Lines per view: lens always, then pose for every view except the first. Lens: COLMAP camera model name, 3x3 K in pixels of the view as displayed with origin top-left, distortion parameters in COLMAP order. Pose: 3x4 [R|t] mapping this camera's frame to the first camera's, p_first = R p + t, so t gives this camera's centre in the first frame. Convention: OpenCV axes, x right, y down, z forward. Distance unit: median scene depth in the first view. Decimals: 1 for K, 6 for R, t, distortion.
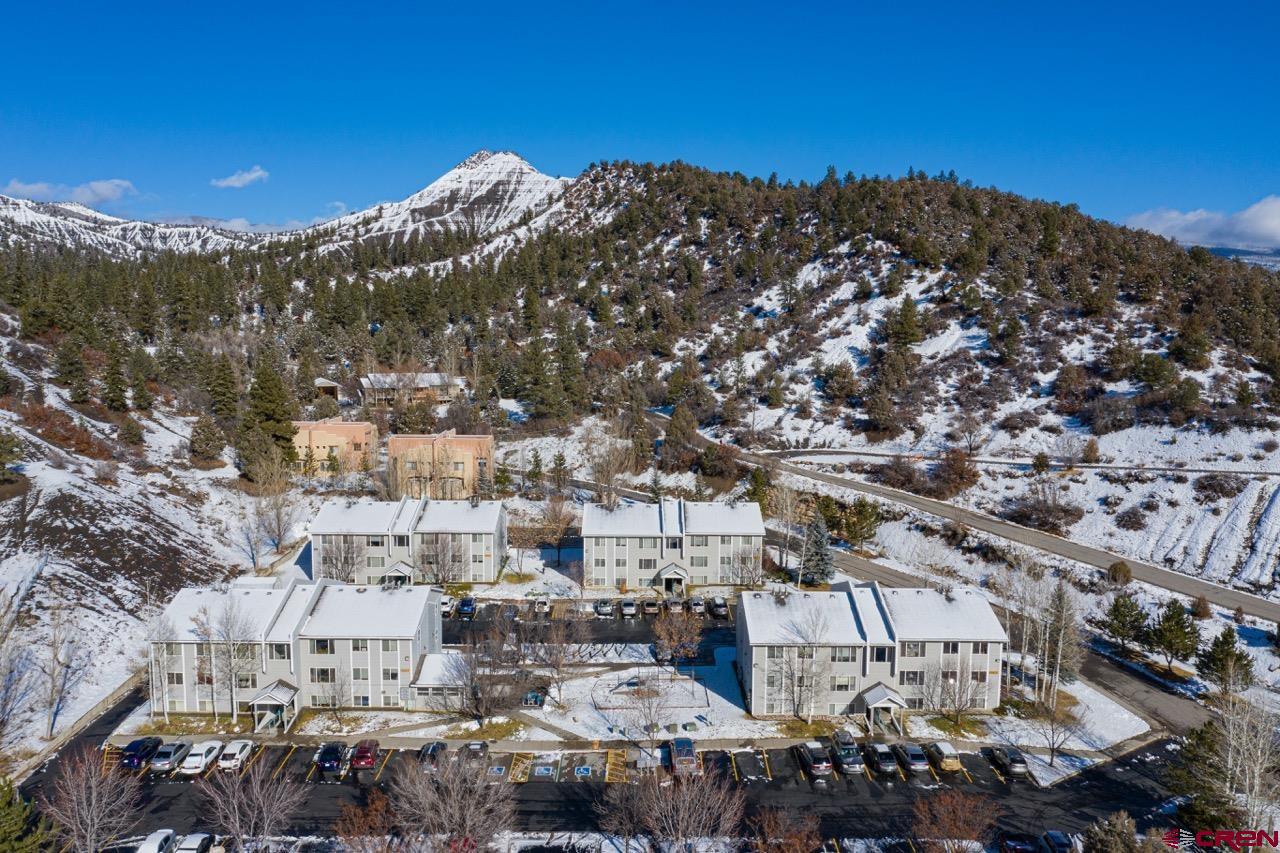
lens RADIAL K [[1016.2, 0, 640.0], [0, 1016.2, 426.5], [0, 0, 1]] dist [-0.005387, -0.001767]
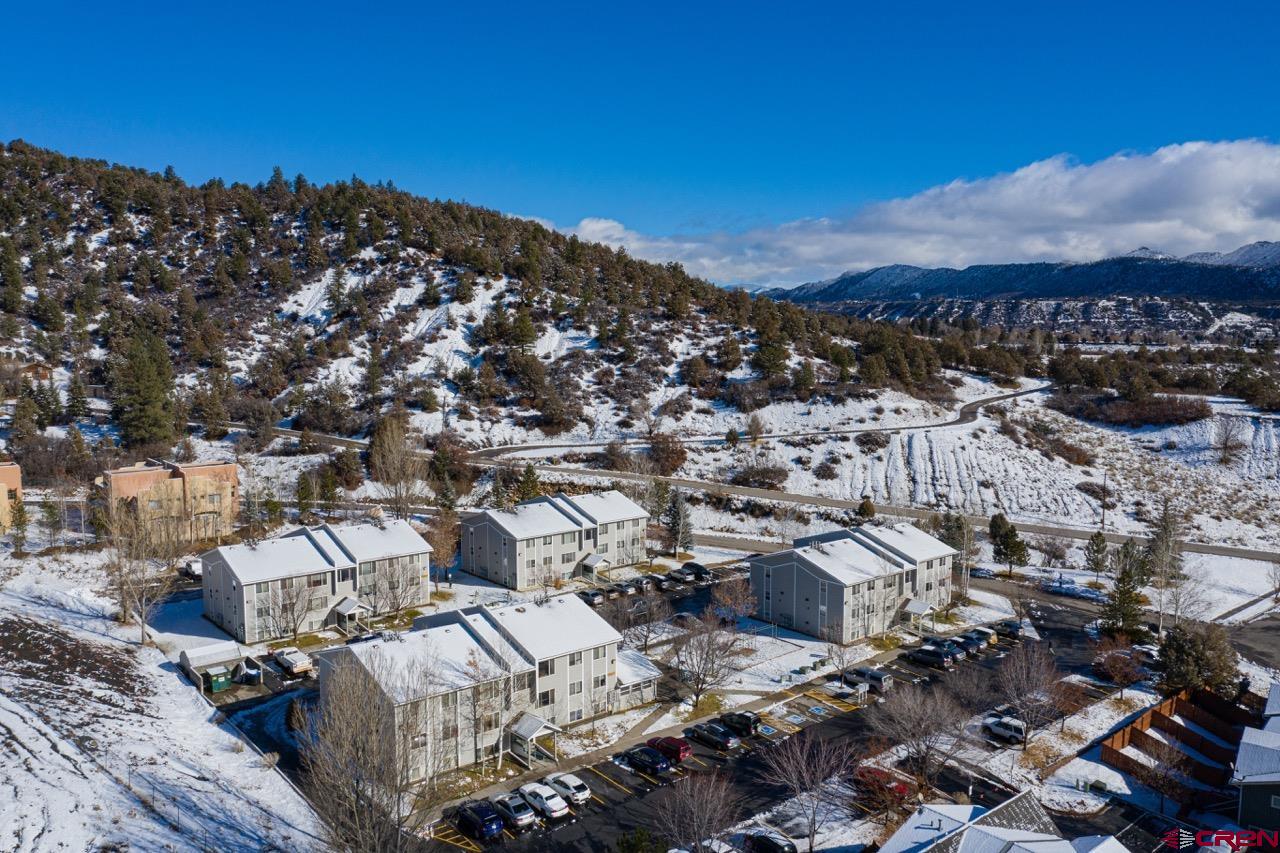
lens RADIAL K [[1016.2, 0, 640.0], [0, 1016.2, 426.5], [0, 0, 1]] dist [-0.005387, -0.001767]
pose [[0.772078, -0.074839, 0.631105, -0.514121], [0.077646, 0.996711, 0.023203, -0.016237], [-0.630766, 0.031088, 0.775350, 0.119054]]
